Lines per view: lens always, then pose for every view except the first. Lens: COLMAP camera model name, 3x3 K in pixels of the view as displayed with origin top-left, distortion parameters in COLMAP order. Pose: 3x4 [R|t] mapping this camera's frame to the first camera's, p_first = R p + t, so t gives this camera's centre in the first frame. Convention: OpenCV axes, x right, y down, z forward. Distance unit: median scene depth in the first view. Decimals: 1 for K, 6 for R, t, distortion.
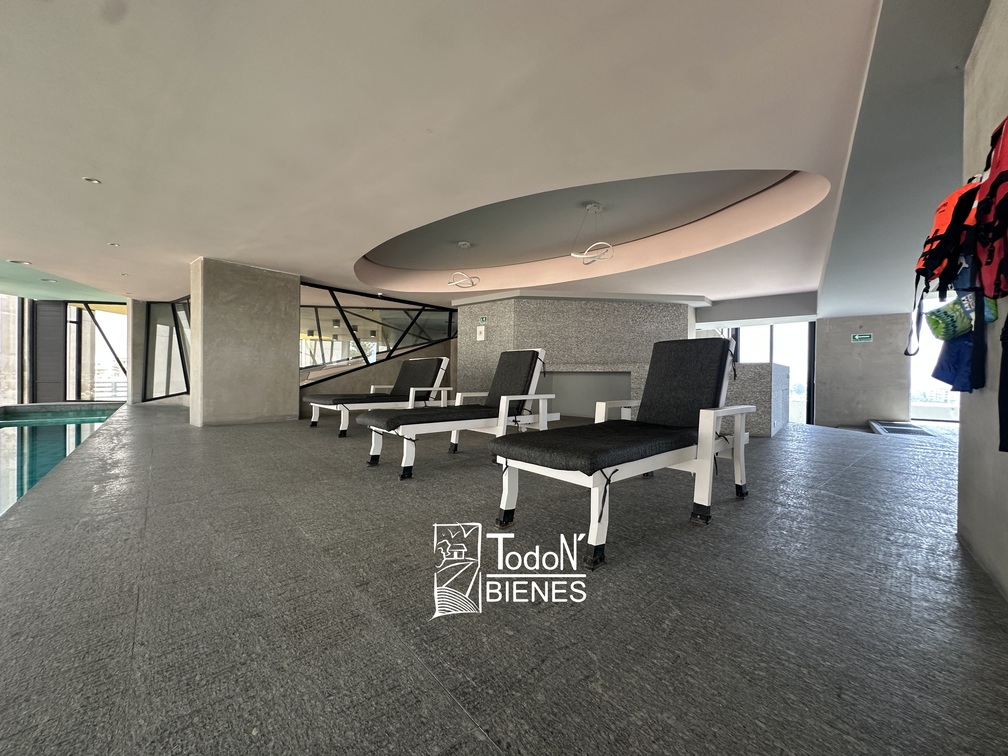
lens RADIAL K [[401.0, 0, 504.0], [0, 401.0, 378.0], [0, 0, 1]] dist [-0.000882, -0.000032]
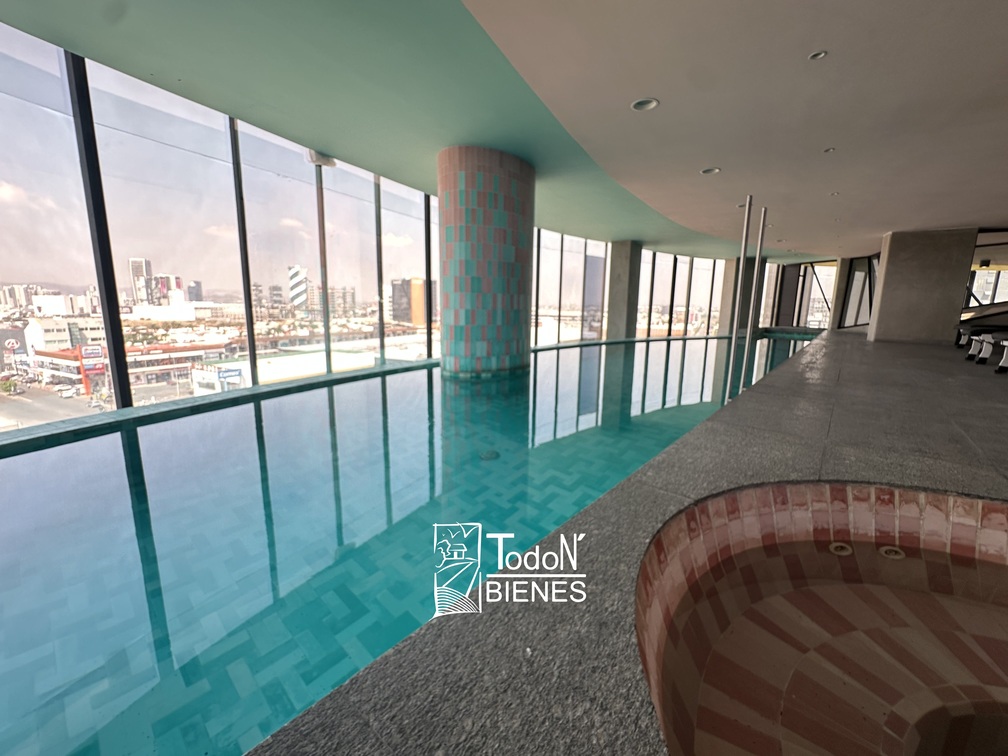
lens RADIAL K [[408.2, 0, 504.0], [0, 408.2, 378.0], [0, 0, 1]] dist [-0.003873, -0.000477]
pose [[0.161145, 0.162431, -0.973472, 0.370748], [-0.010799, 0.986595, 0.162832, 0.008373], [0.986872, -0.015727, 0.160739, -0.436323]]
